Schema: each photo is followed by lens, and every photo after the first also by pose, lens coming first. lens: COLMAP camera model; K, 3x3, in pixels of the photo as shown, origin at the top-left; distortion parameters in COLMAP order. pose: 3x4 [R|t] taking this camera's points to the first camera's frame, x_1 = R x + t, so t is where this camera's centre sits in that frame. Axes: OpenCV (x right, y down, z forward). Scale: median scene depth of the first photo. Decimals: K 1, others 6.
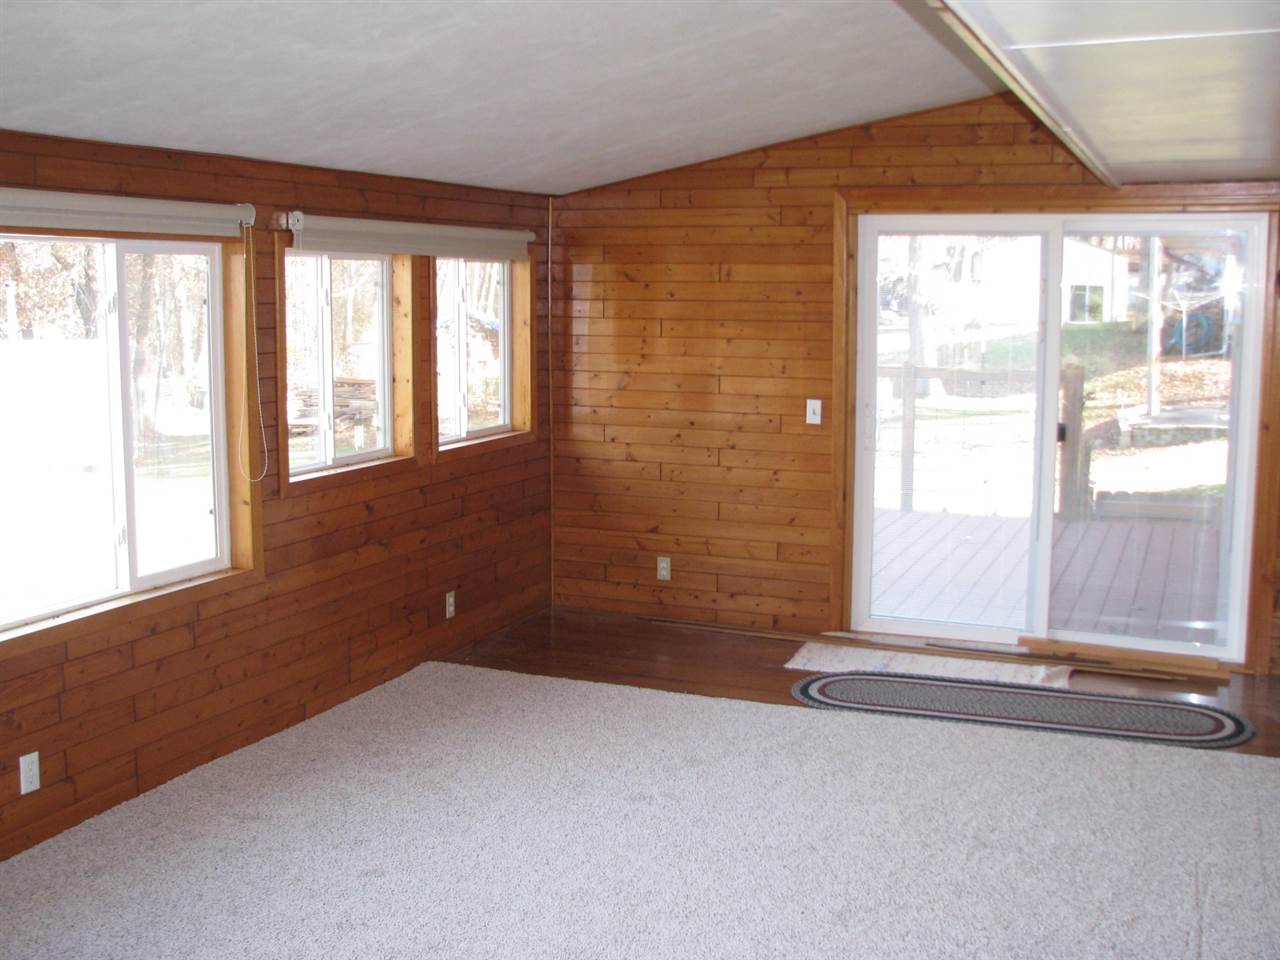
lens RADIAL K [[1393.5, 0, 622.5], [0, 1393.5, 461.4], [0, 0, 1]] dist [-0.198873, 0.294519]
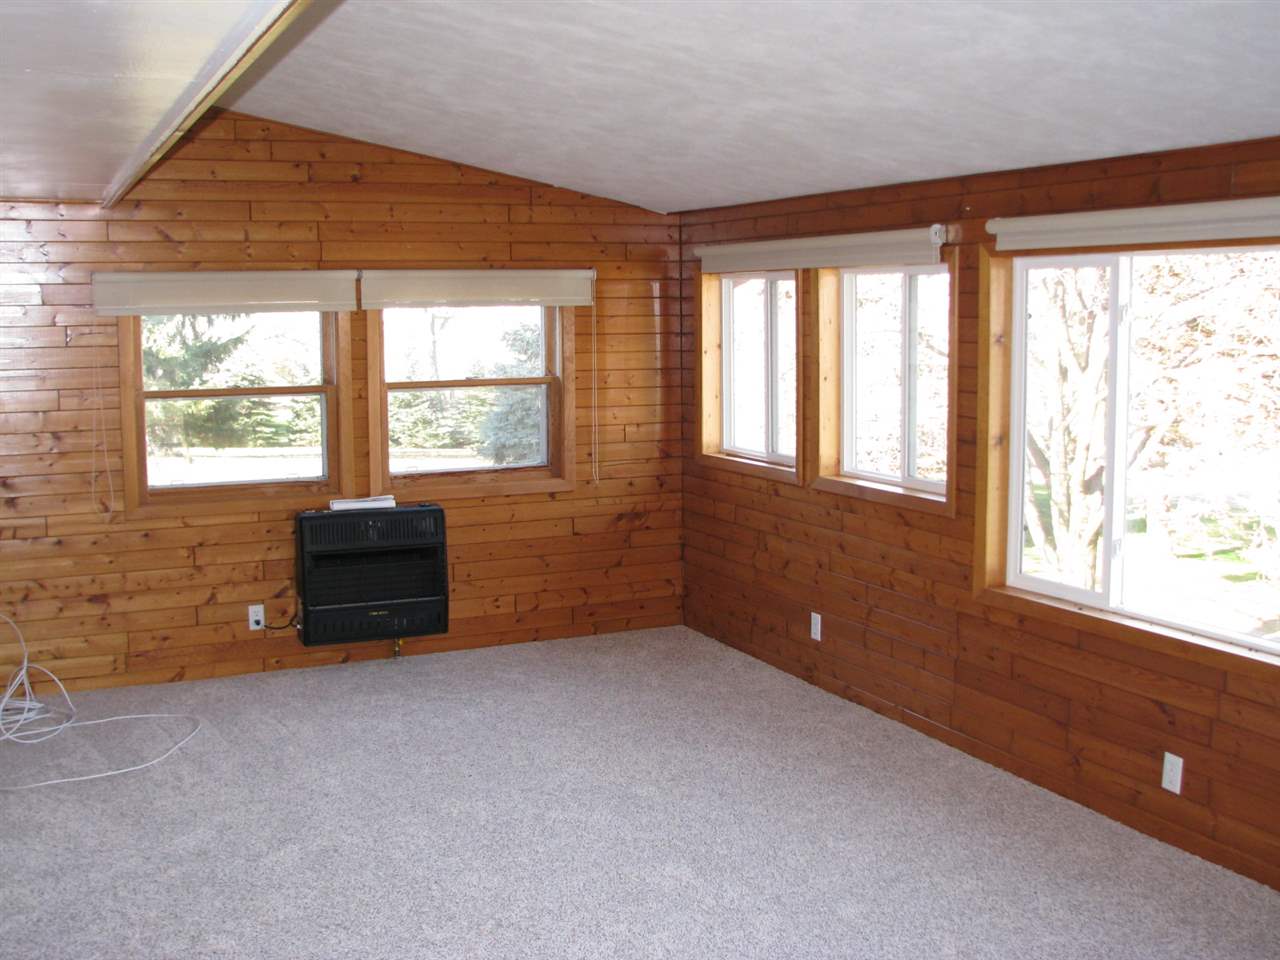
lens RADIAL K [[1393.5, 0, 622.5], [0, 1393.5, 461.4], [0, 0, 1]] dist [-0.198873, 0.294519]
pose [[-0.677099, 0.082624, -0.731239, 0.685643], [-0.083673, 0.978589, 0.188050, -0.189770], [0.731120, 0.188513, -0.655688, 1.573716]]
